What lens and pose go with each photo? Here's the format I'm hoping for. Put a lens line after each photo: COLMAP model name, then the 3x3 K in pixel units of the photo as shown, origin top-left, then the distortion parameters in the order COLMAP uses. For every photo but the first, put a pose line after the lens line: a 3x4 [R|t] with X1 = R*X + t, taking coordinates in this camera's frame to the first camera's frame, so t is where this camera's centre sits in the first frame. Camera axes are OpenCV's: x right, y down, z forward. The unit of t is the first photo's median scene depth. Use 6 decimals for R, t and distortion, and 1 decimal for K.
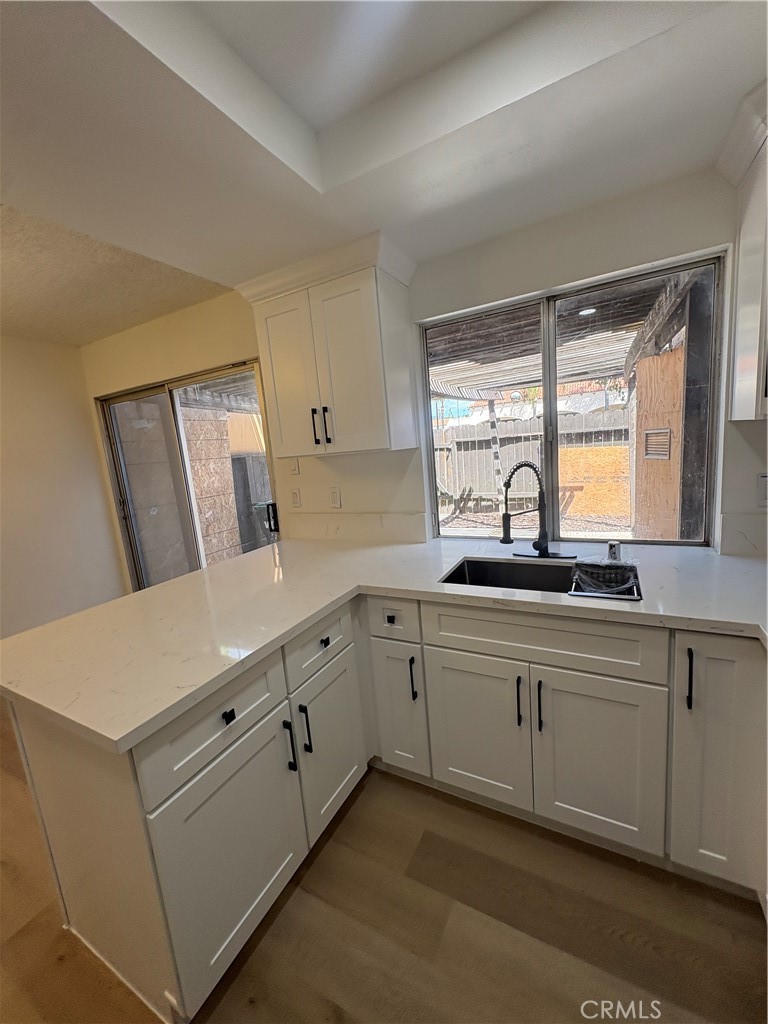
lens RADIAL K [[407.7, 0, 382.6], [0, 407.7, 512.1], [0, 0, 1]] dist [0.000202, -0.000405]
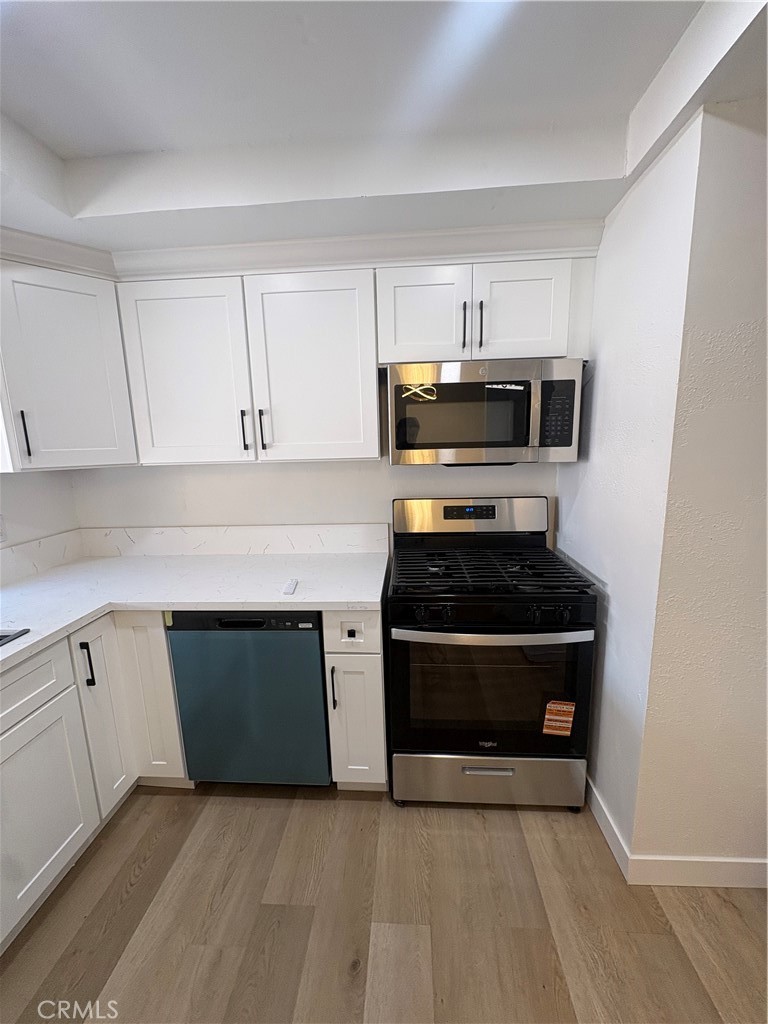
lens RADIAL K [[407.7, 0, 384.0], [0, 407.7, 512.1], [0, 0, 1]] dist [0.000202, -0.000405]
pose [[-0.411931, -0.056186, 0.909481, -0.505382], [0.211811, 0.964854, 0.155542, -0.040021], [-0.886256, 0.256710, -0.385553, 0.339584]]
